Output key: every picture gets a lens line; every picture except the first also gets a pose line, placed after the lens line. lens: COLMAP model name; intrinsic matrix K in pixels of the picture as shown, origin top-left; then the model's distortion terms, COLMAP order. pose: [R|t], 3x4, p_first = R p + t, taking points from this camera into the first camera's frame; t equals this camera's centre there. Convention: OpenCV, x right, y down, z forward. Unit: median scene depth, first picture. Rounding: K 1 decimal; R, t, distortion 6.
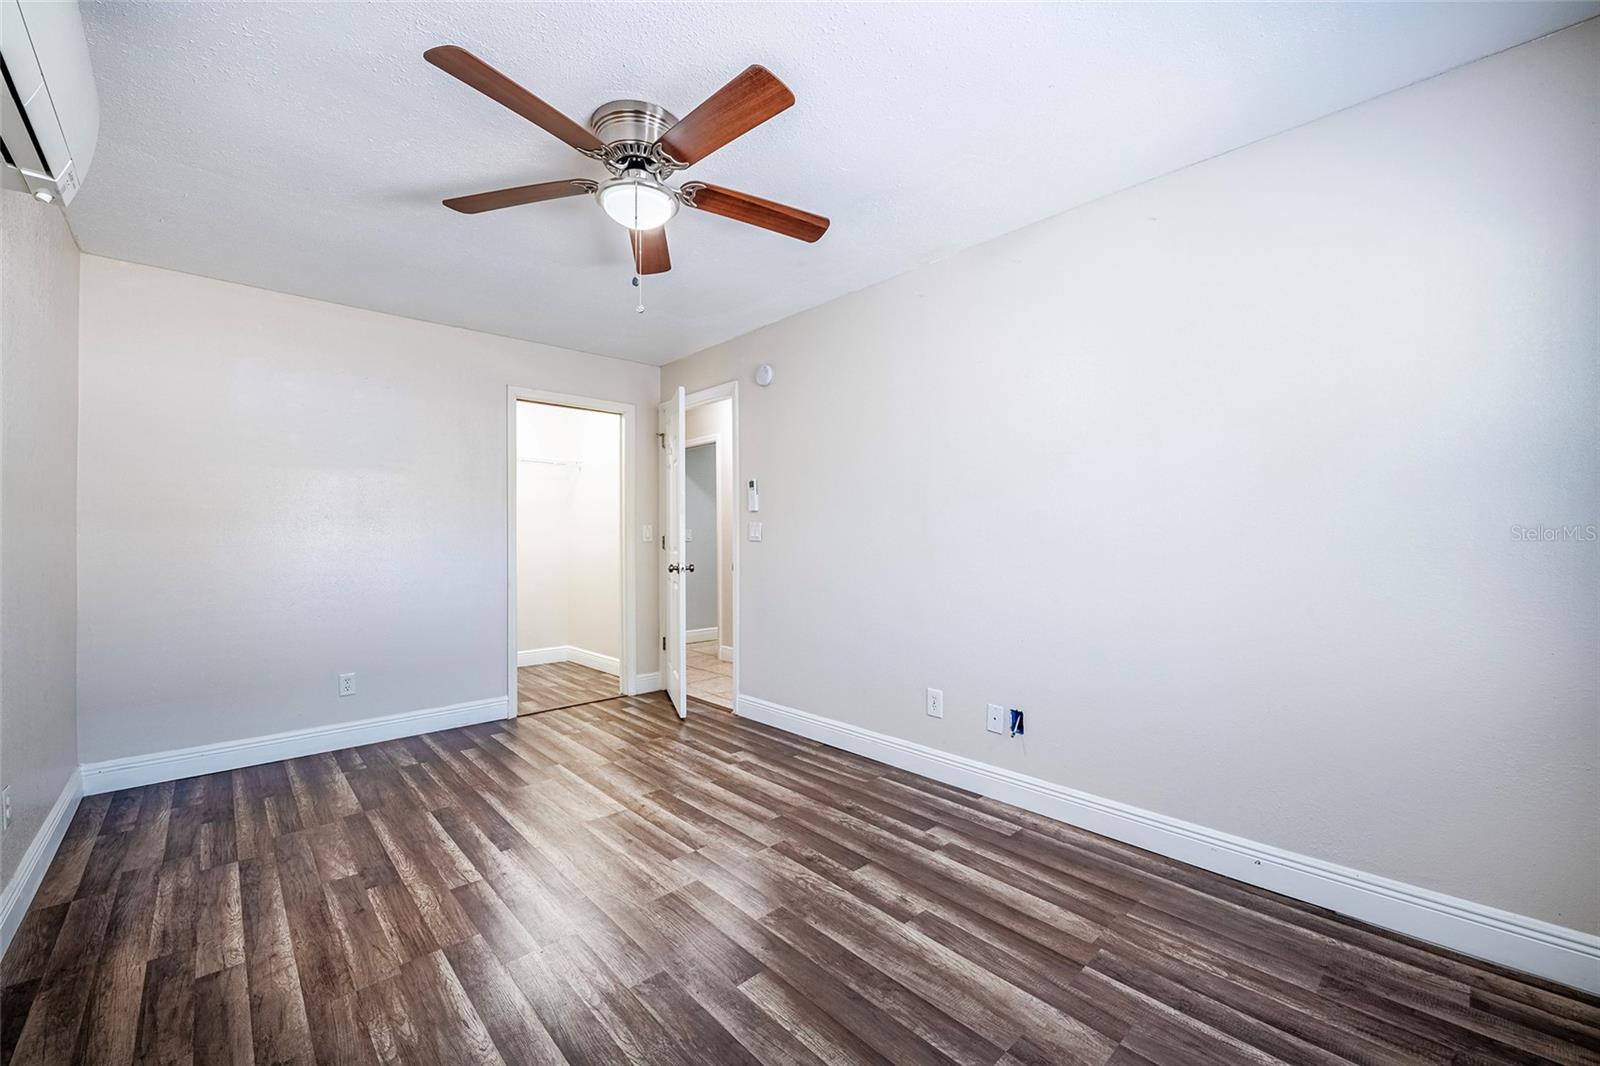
lens RADIAL K [[629.2, 0, 787.1], [0, 629.2, 546.5], [0, 0, 1]] dist [-0.001303, -0.000538]
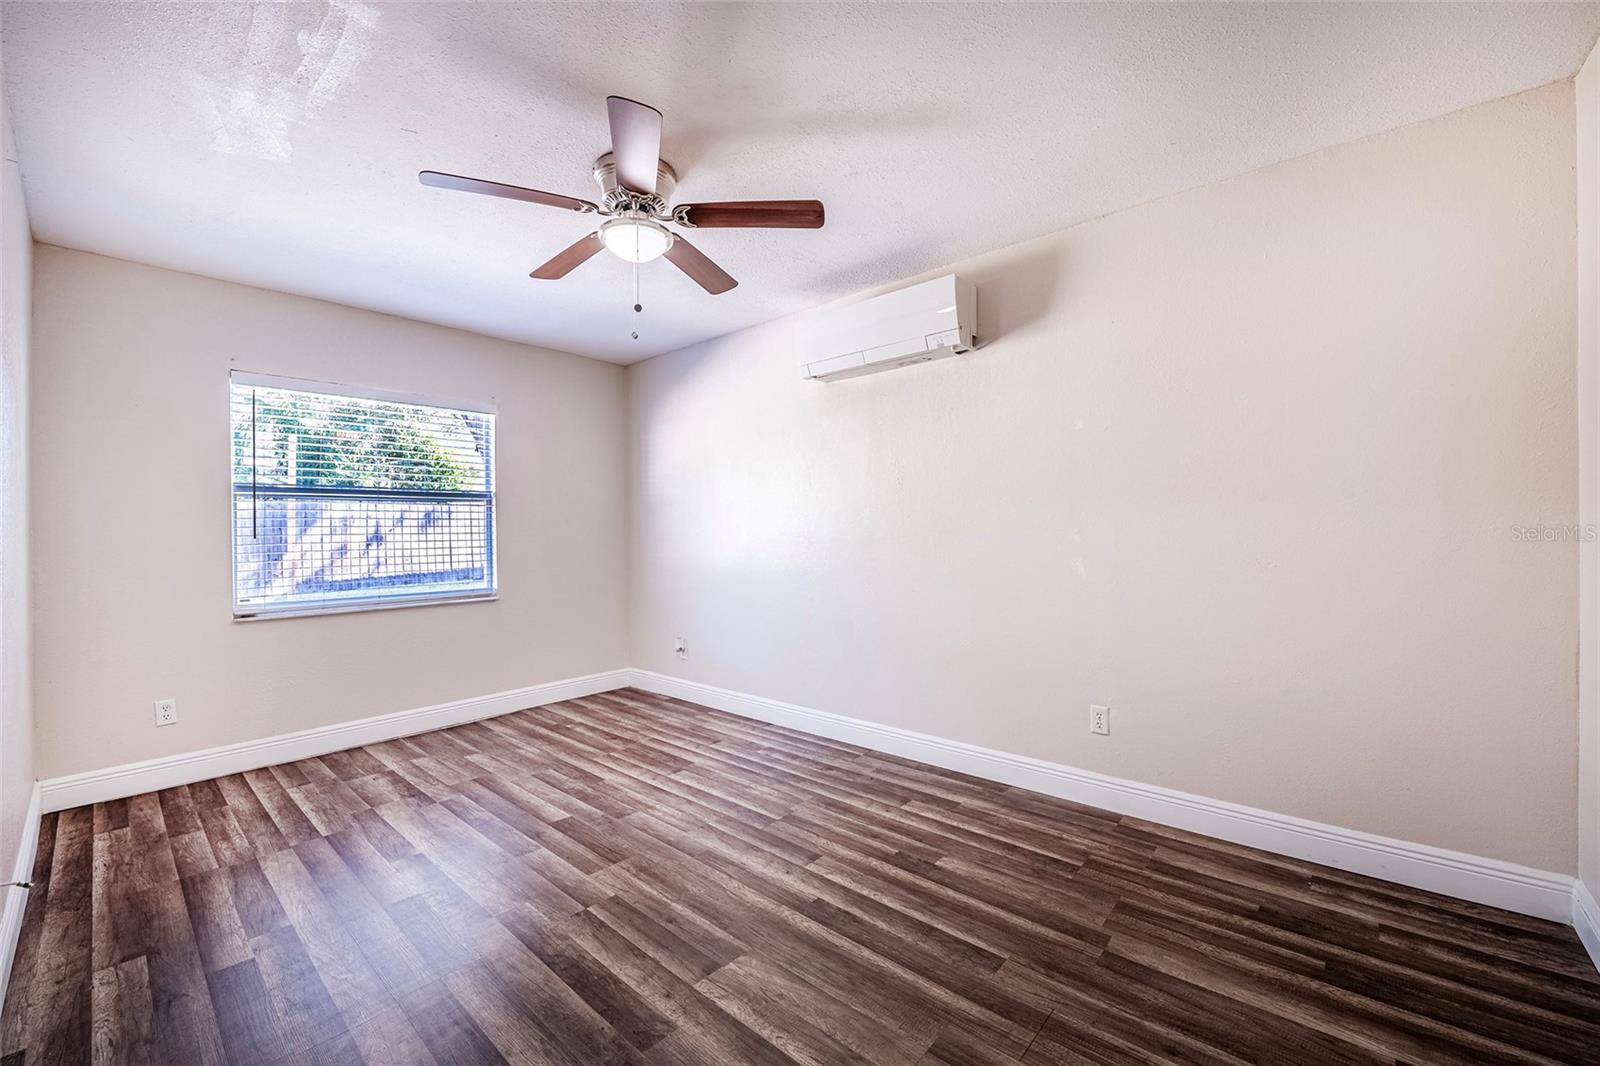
lens RADIAL K [[629.2, 0, 787.1], [0, 629.2, 546.5], [0, 0, 1]] dist [-0.001303, -0.000538]
pose [[-0.994681, 0.026448, -0.099552, -0.357770], [0.022567, 0.998948, 0.039910, -0.030764], [0.100503, 0.037451, -0.994232, 1.931776]]
